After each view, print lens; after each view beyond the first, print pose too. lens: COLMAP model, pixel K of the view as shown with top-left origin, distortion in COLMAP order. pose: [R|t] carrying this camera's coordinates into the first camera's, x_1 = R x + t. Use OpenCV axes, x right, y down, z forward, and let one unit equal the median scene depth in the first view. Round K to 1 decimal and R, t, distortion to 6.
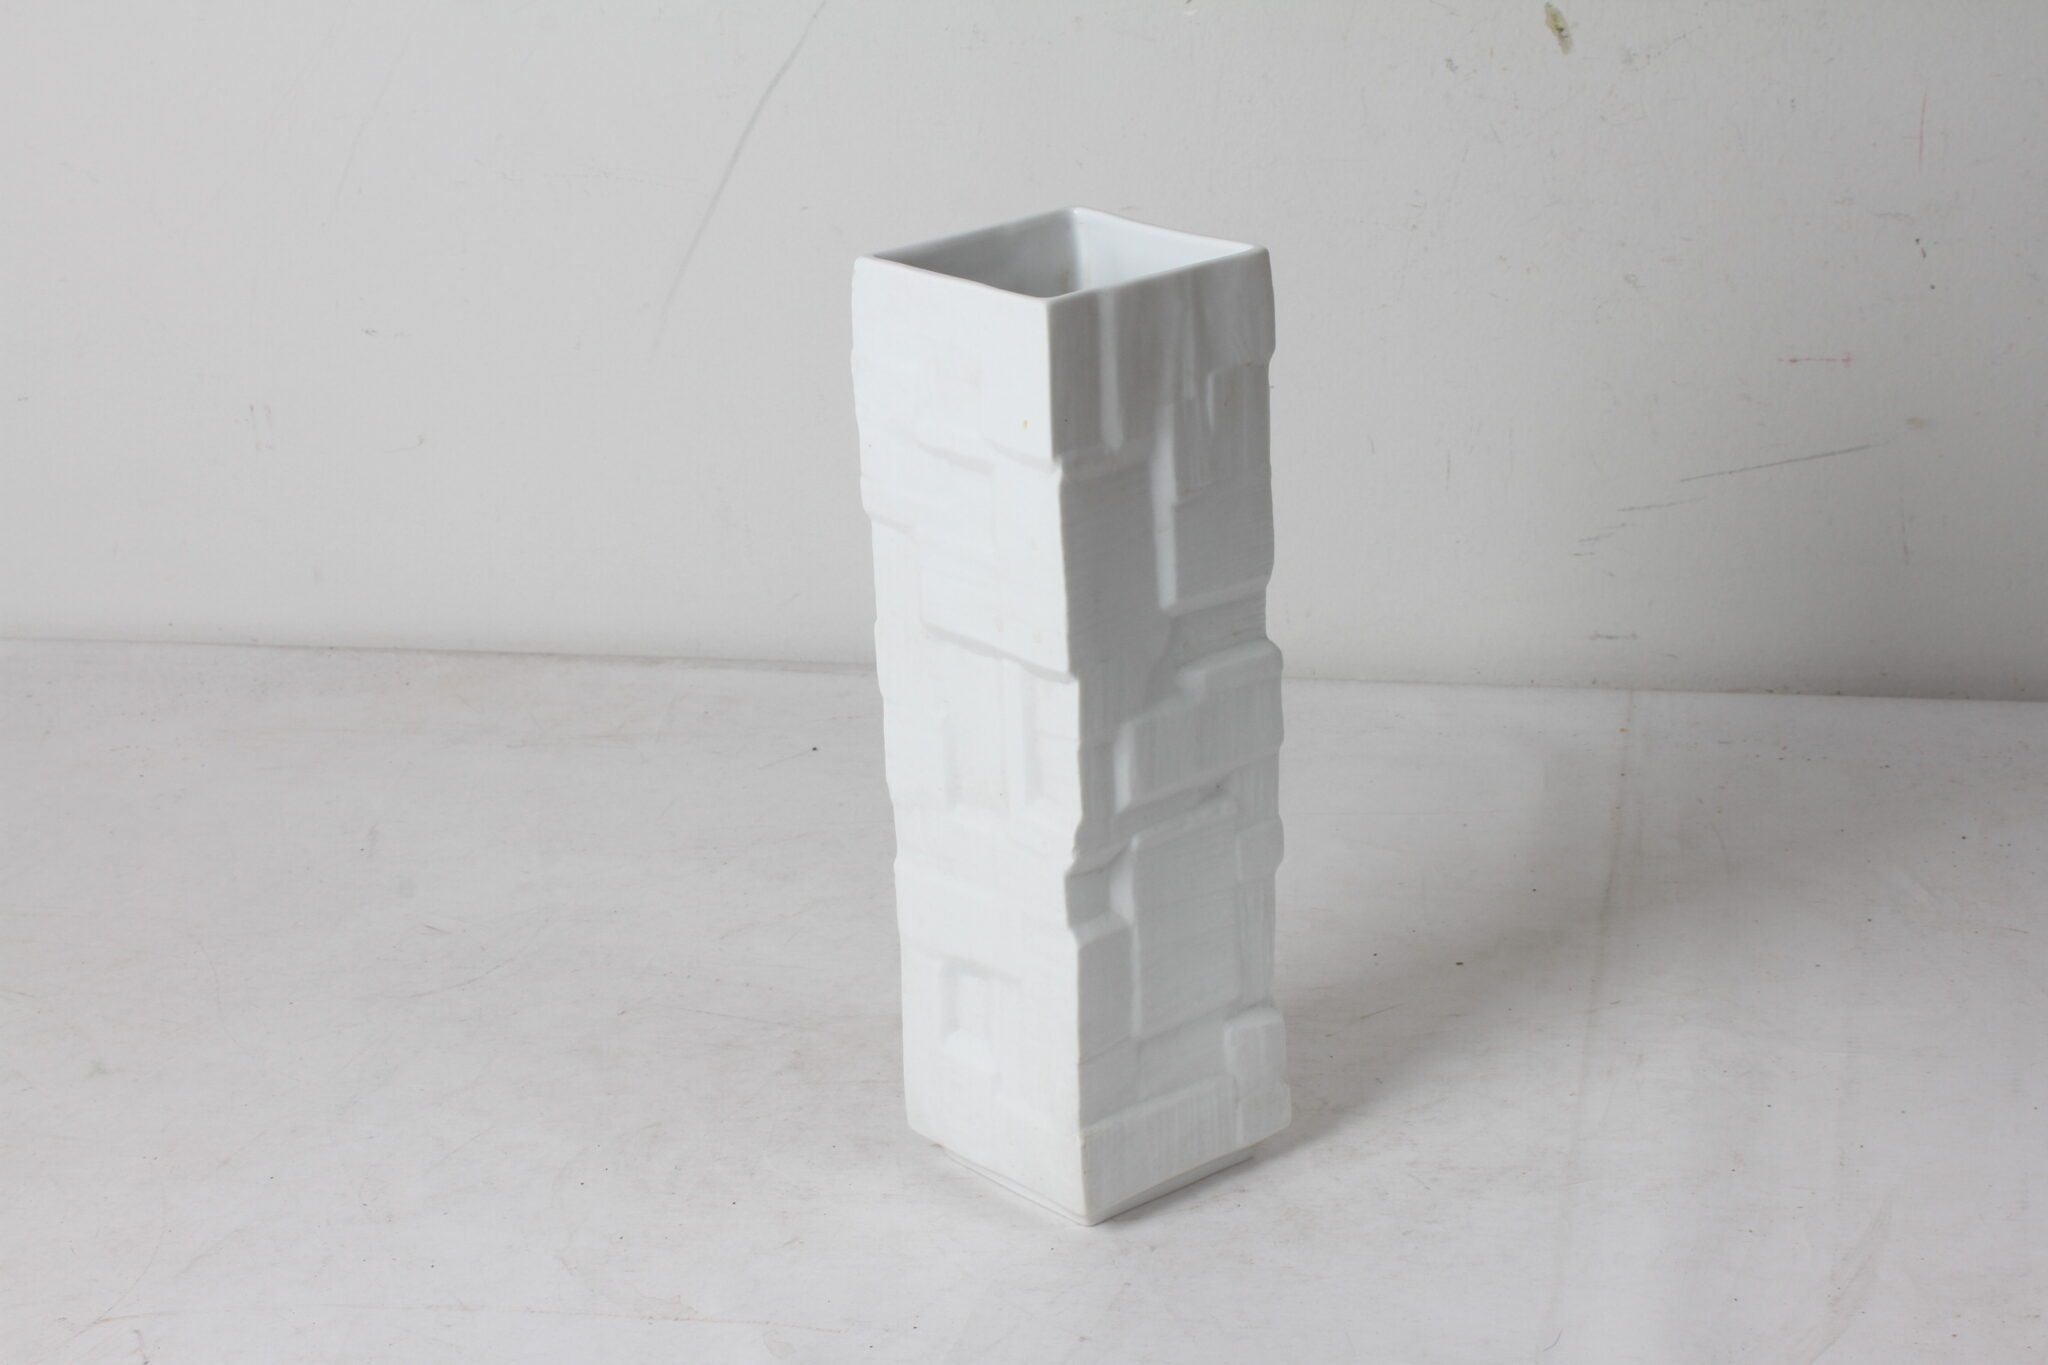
lens RADIAL K [[4166.6, 0, 1025.6], [0, 4166.6, 680.1], [0, 0, 1]] dist [-0.037431, 0.000000]
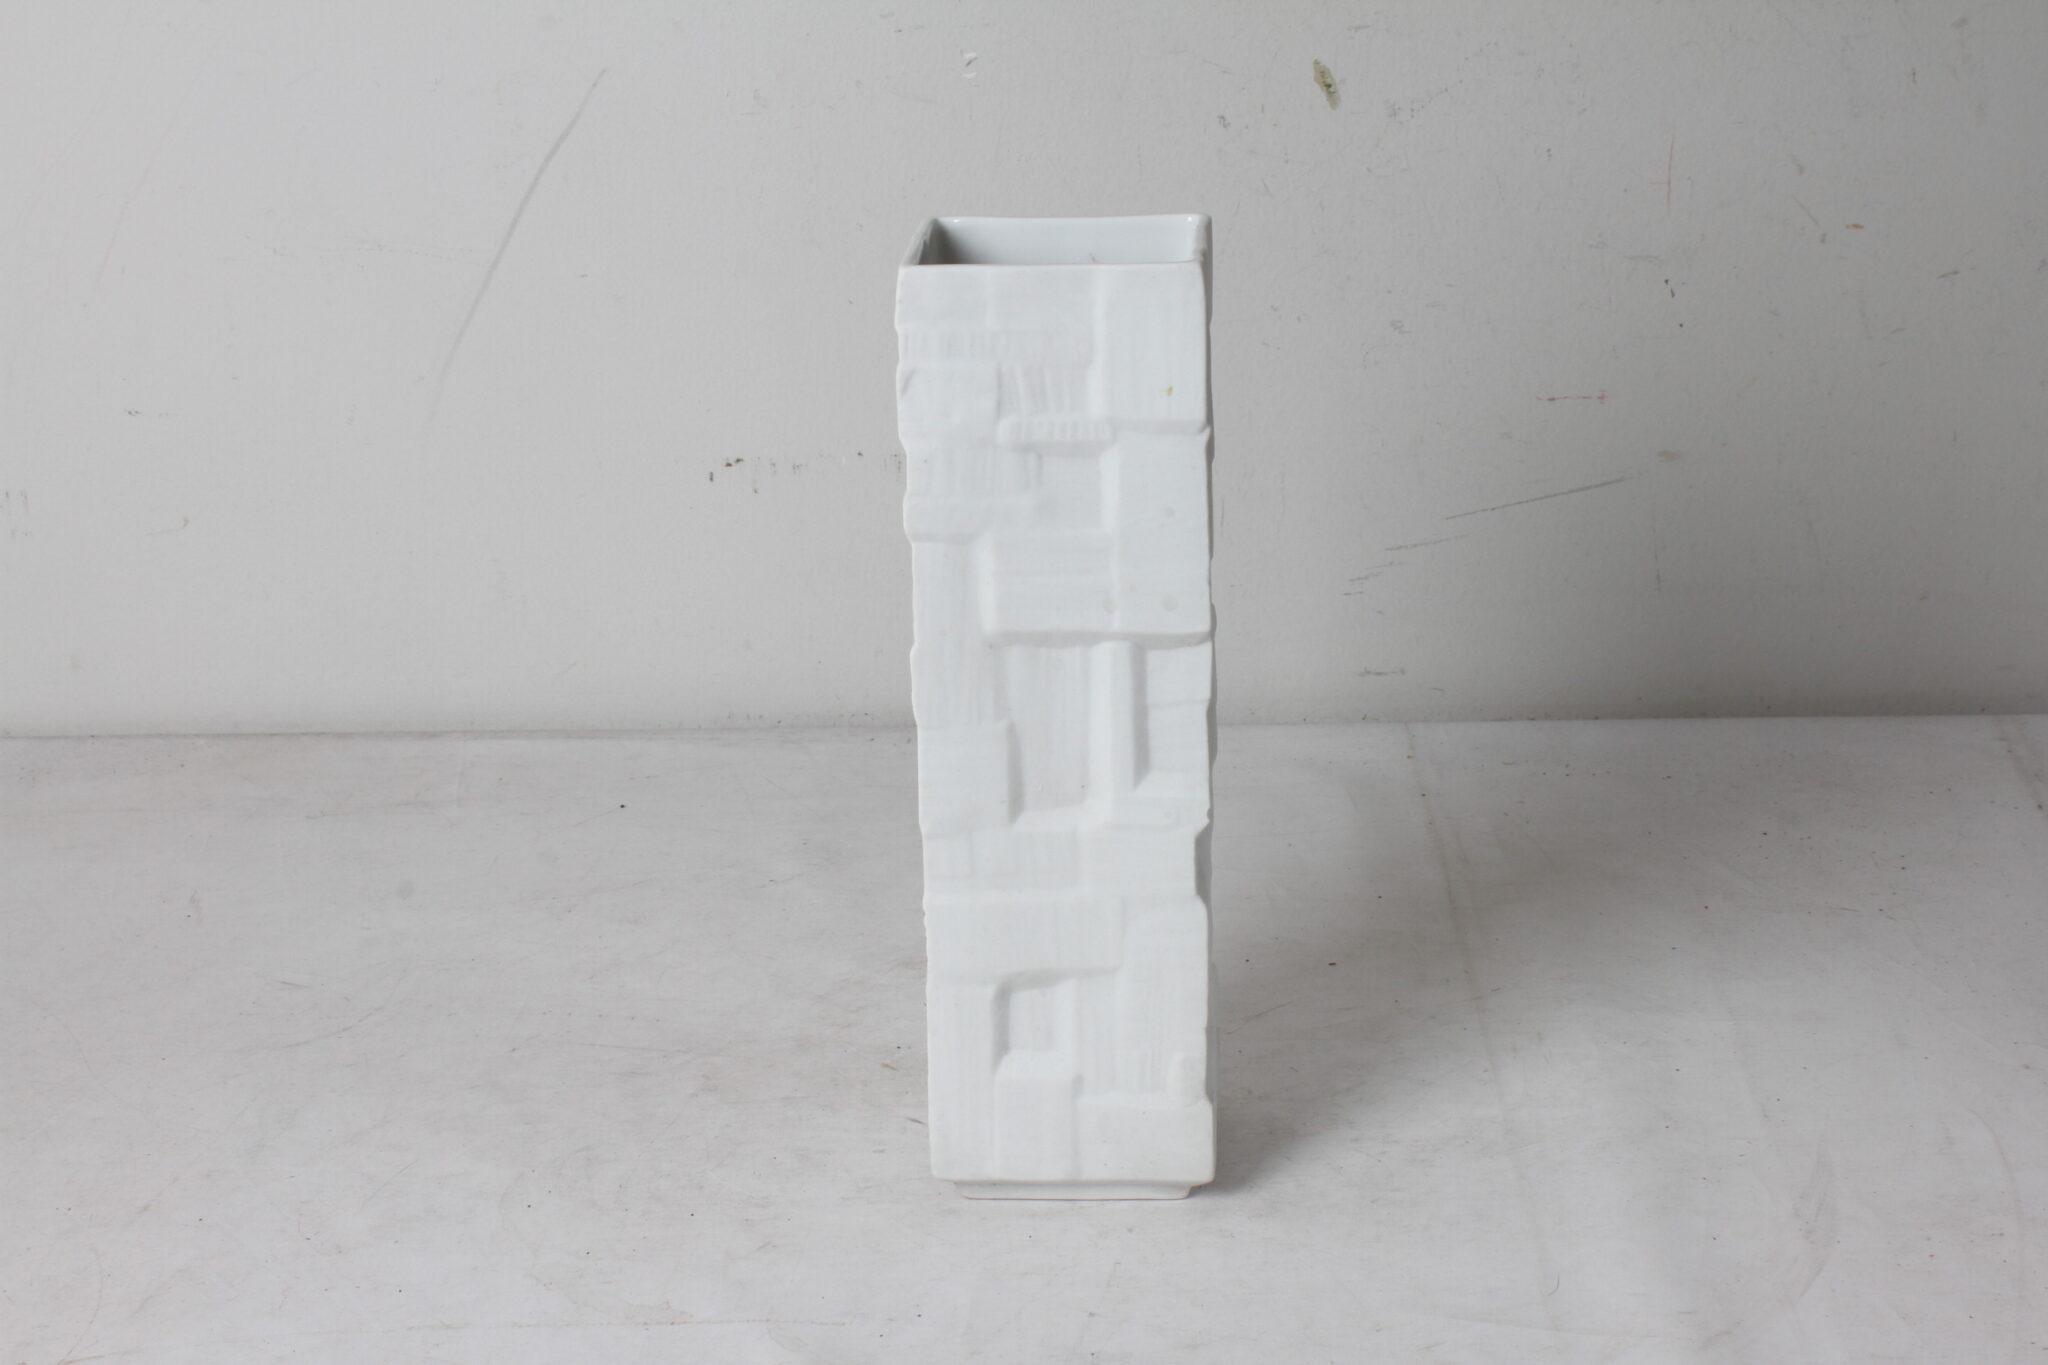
lens RADIAL K [[3979.0, 0, 1038.2], [0, 3979.0, 679.7], [0, 0, 1]] dist [-0.052762, 0.000000]
pose [[0.984754, -0.031452, 0.171086, -0.125960], [0.041010, 0.997772, -0.052620, 0.044499], [-0.169050, 0.058834, 0.983850, 0.042483]]
